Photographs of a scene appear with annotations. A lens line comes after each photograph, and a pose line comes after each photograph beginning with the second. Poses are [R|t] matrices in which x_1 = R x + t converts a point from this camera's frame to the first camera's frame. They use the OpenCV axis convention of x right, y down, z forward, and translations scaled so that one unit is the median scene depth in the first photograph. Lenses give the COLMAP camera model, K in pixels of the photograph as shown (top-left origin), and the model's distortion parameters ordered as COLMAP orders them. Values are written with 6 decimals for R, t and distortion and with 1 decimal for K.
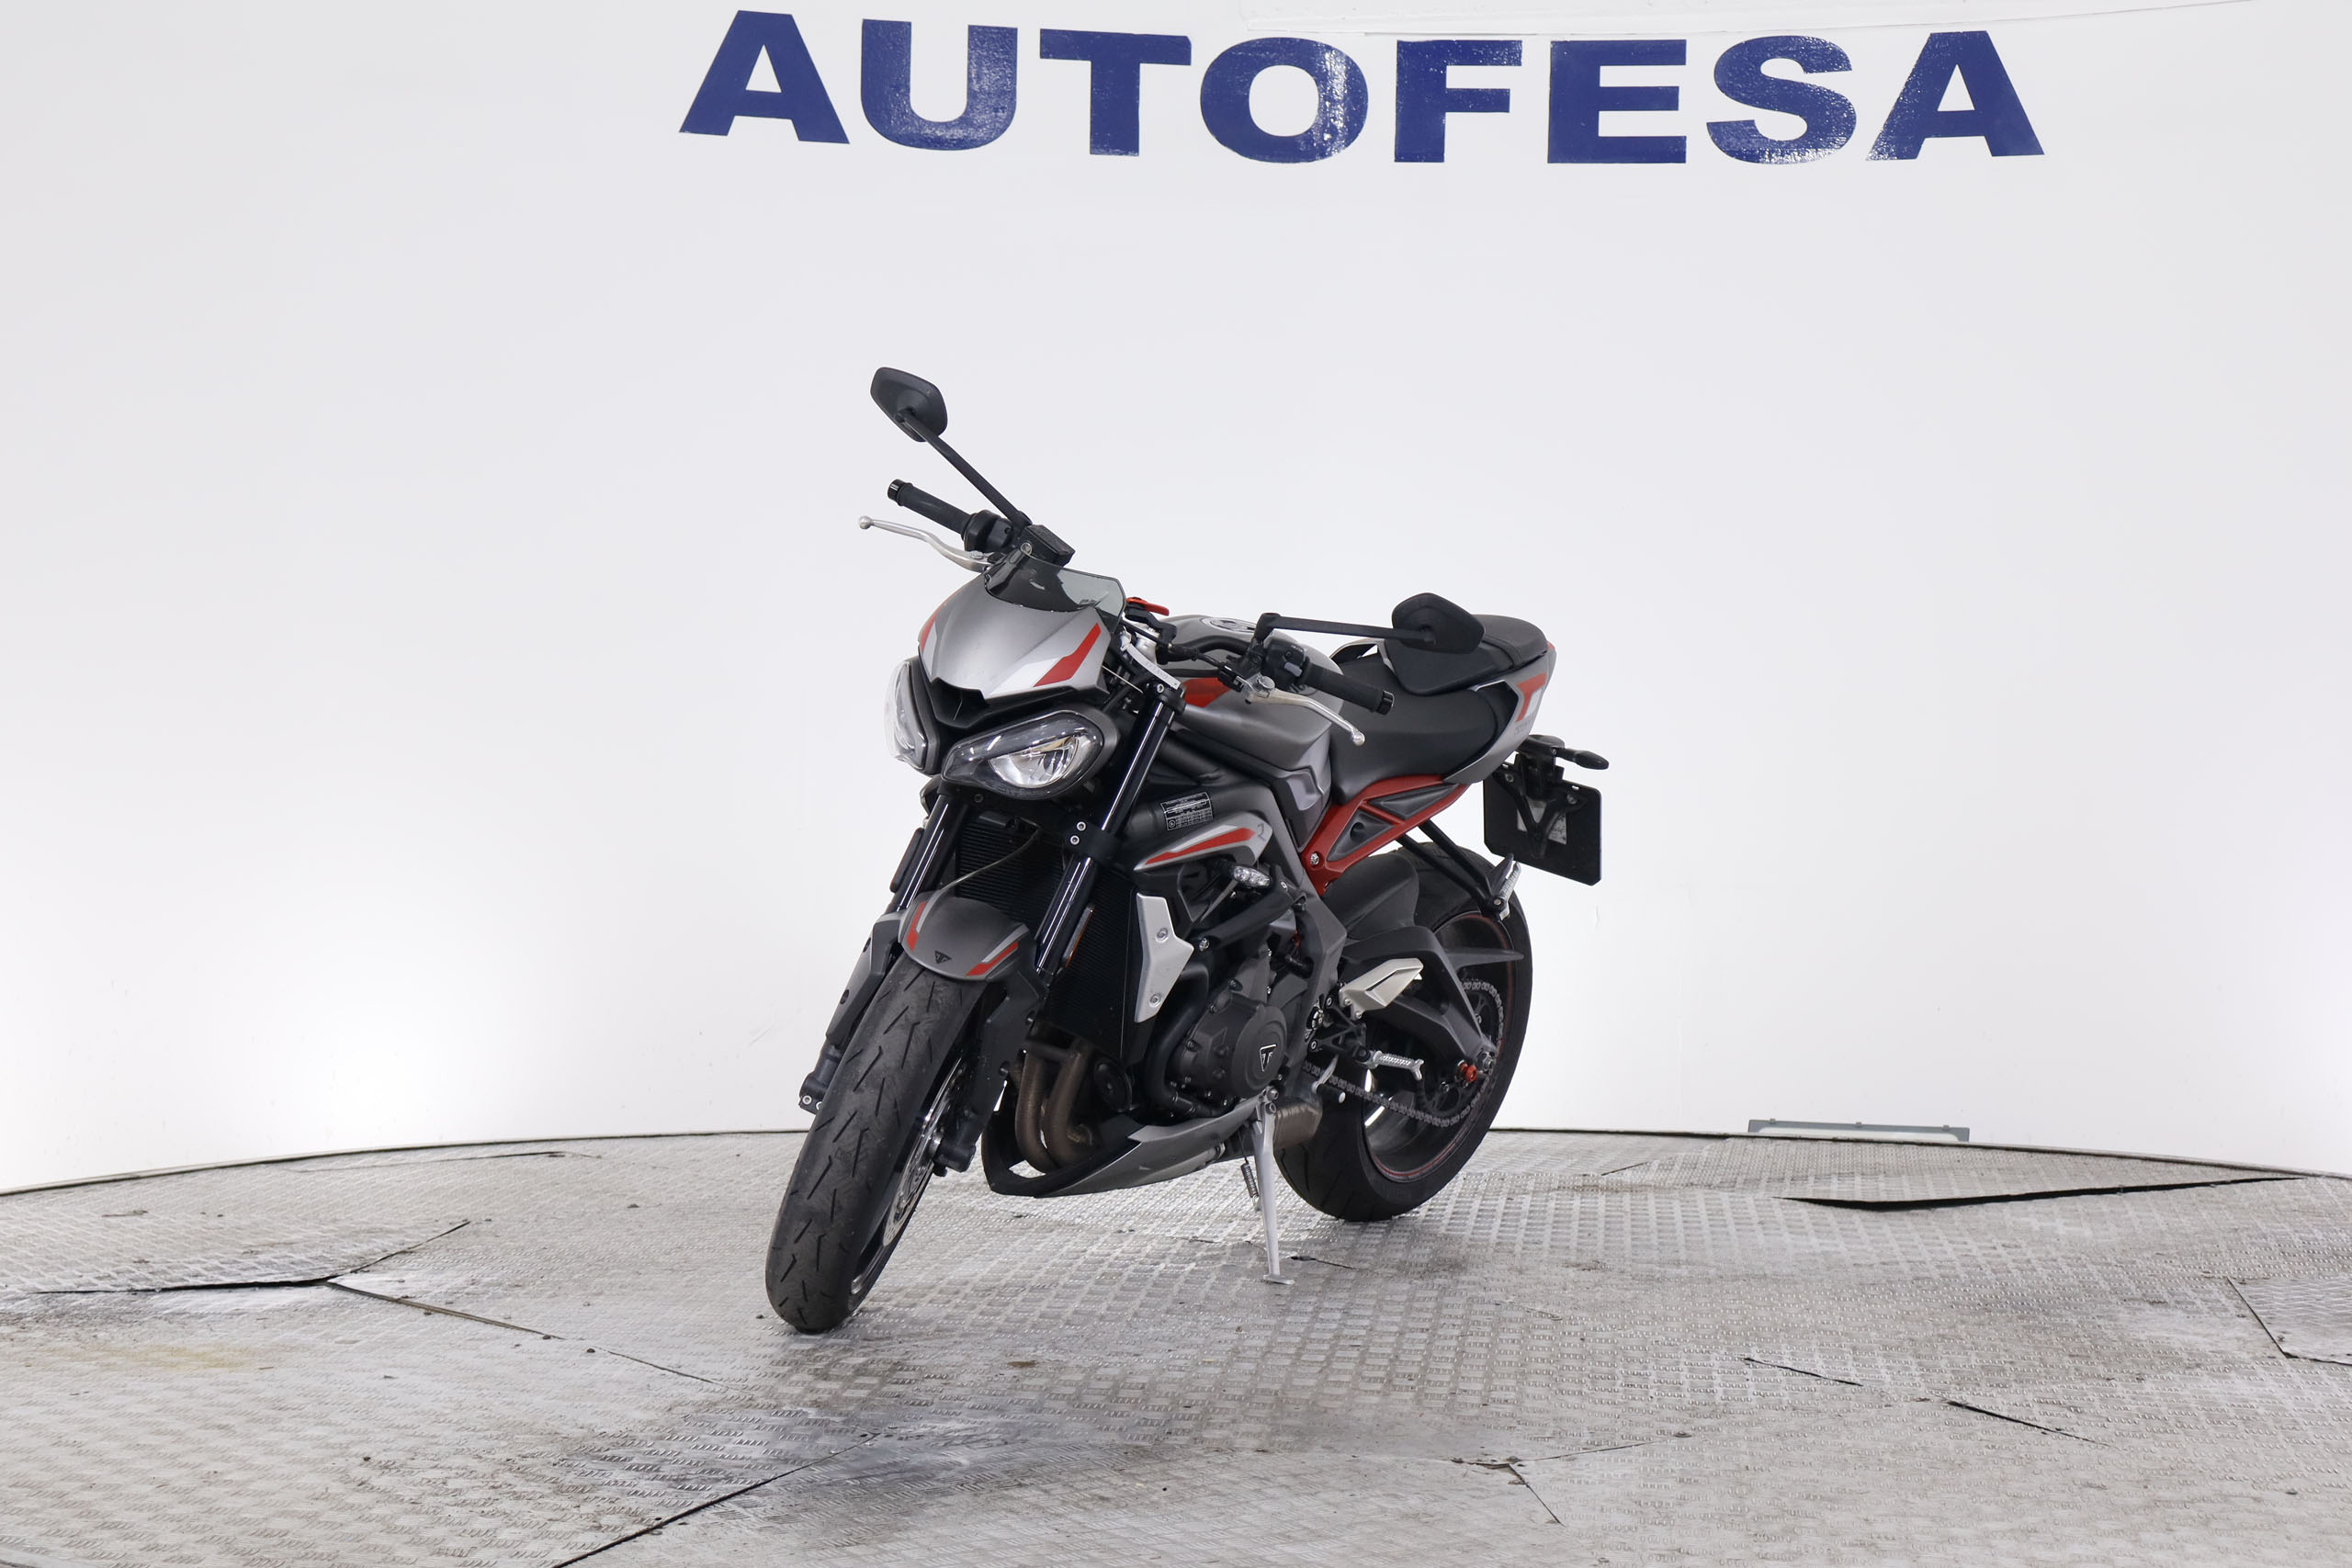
lens RADIAL K [[4446.4, 0, 1177.9], [0, 4446.4, 781.5], [0, 0, 1]] dist [0.004868, 0.000000]
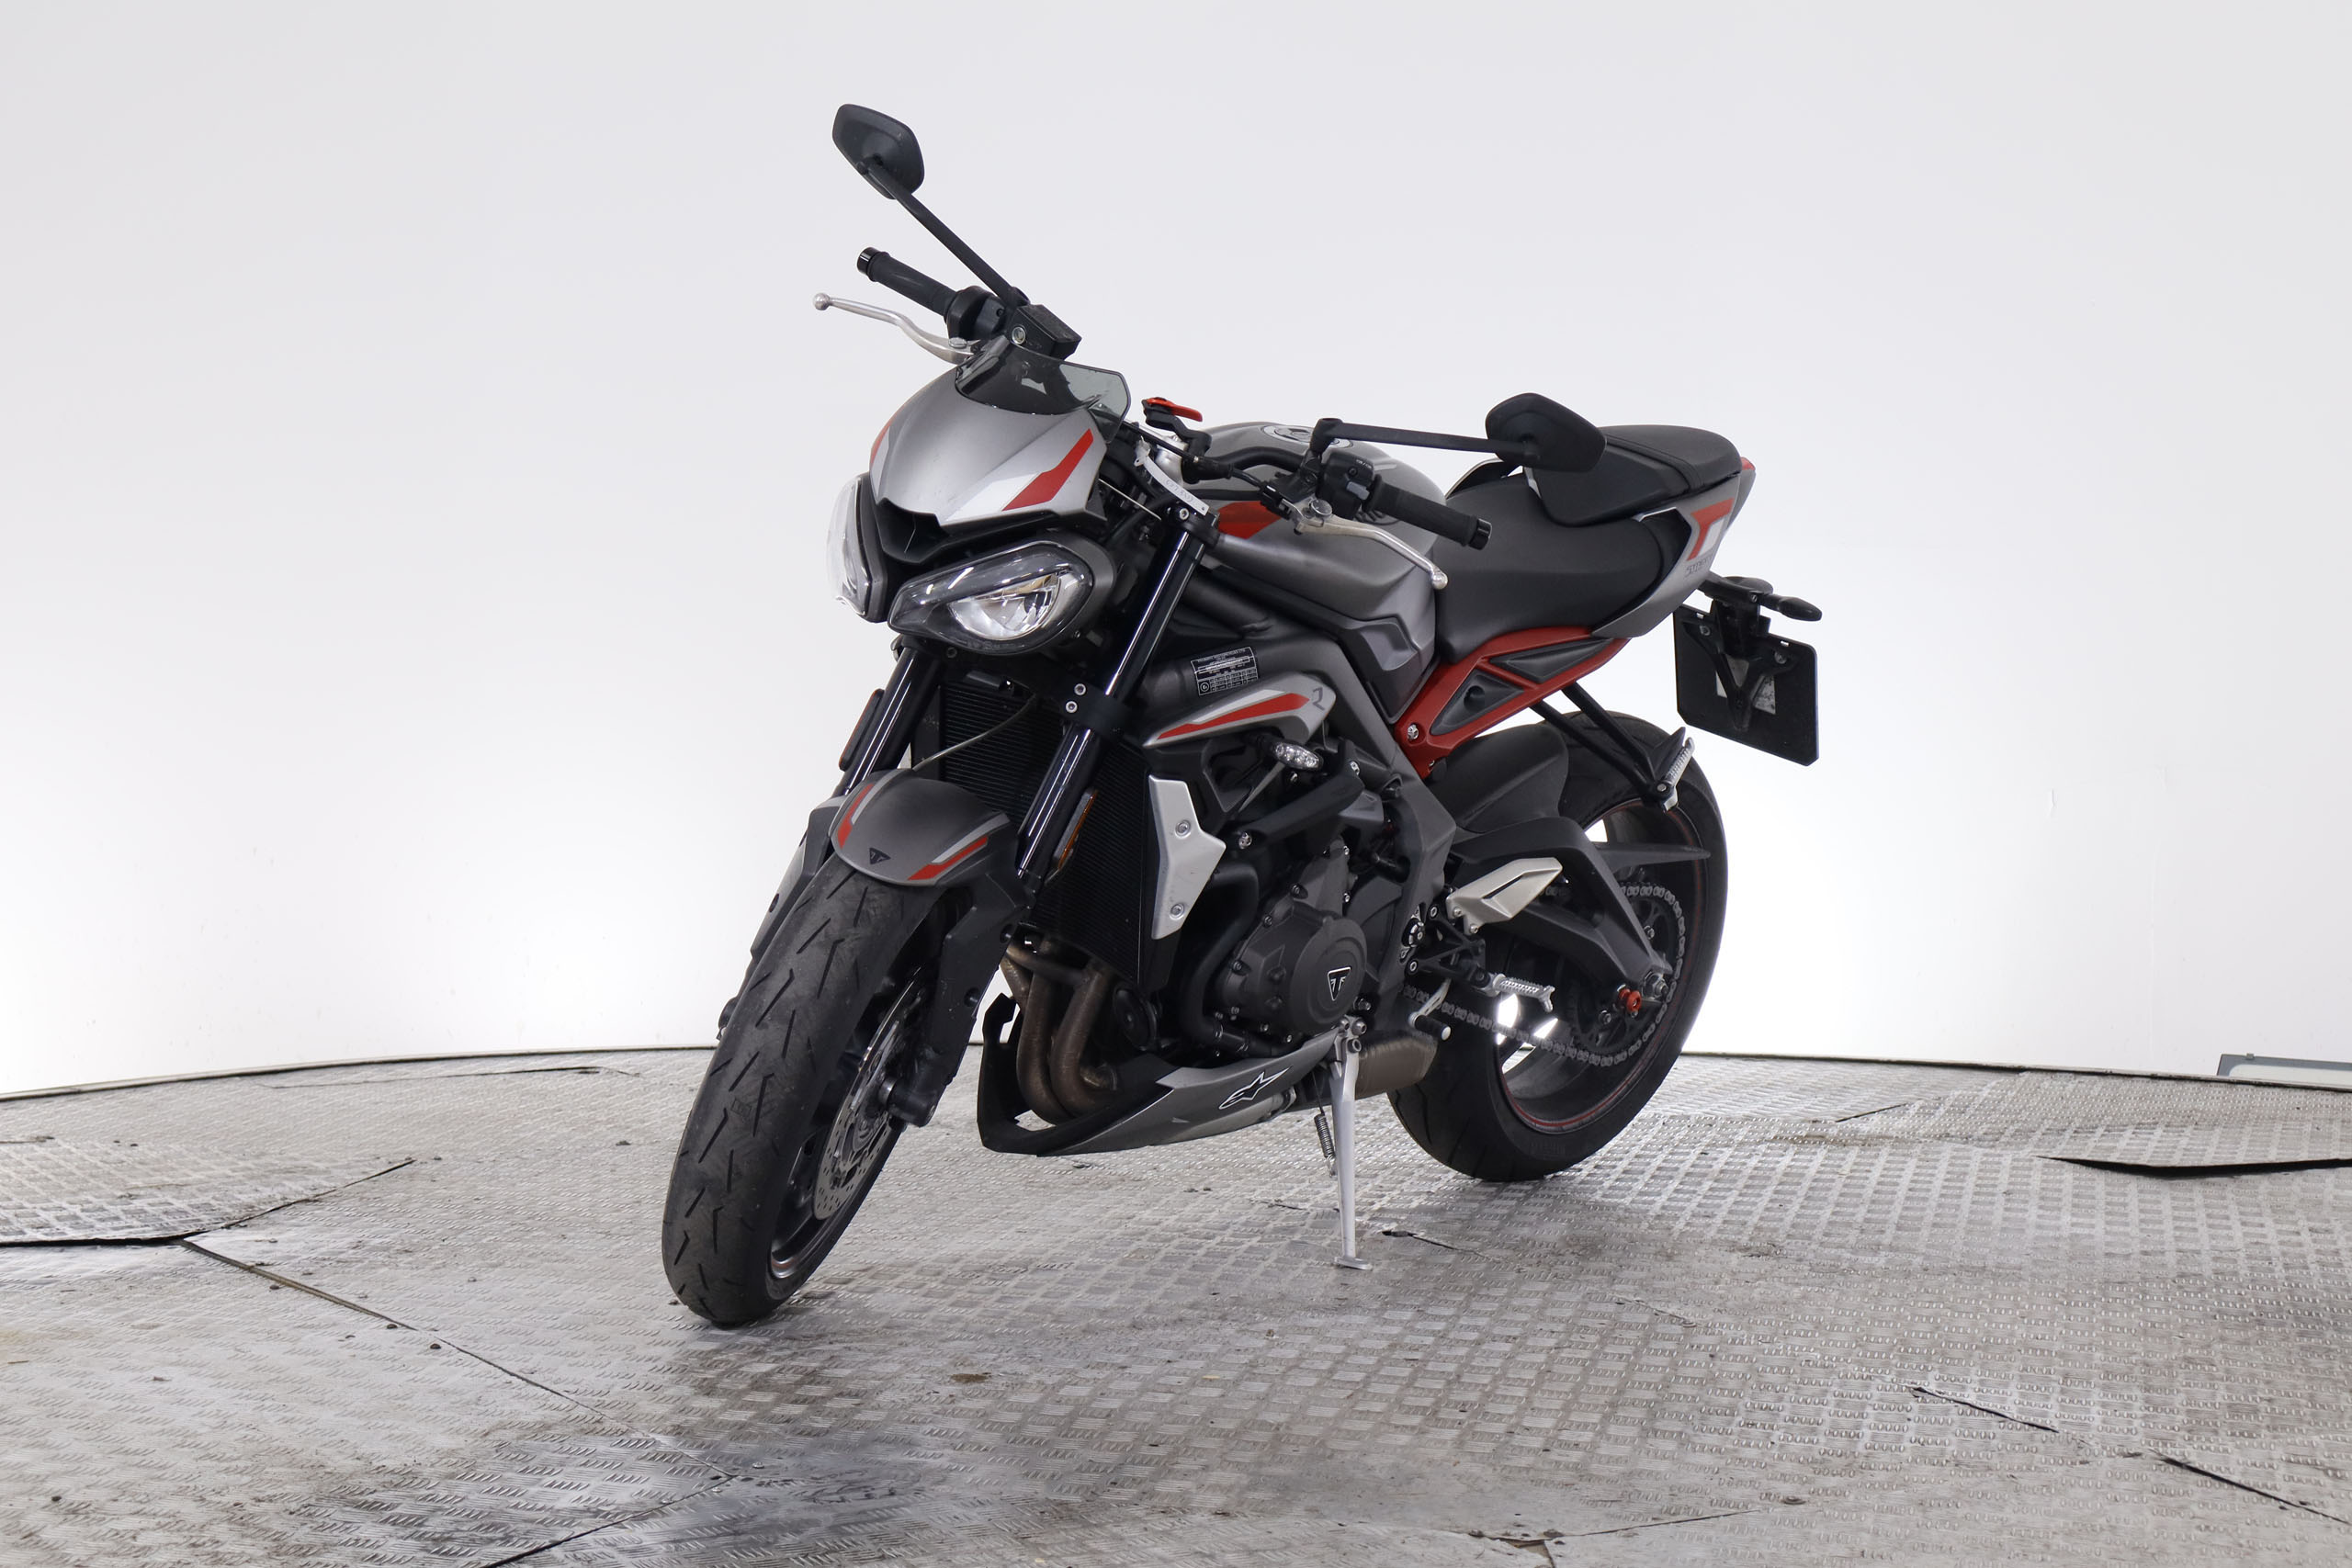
lens RADIAL K [[4783.0, 0, 1174.0], [0, 4783.0, 780.3], [0, 0, 1]] dist [-0.000204, 0.000000]
pose [[0.995270, 0.011626, -0.096451, 0.075131], [-0.008437, 0.999406, 0.033411, -0.002147], [0.096782, -0.032439, 0.994777, 0.159027]]
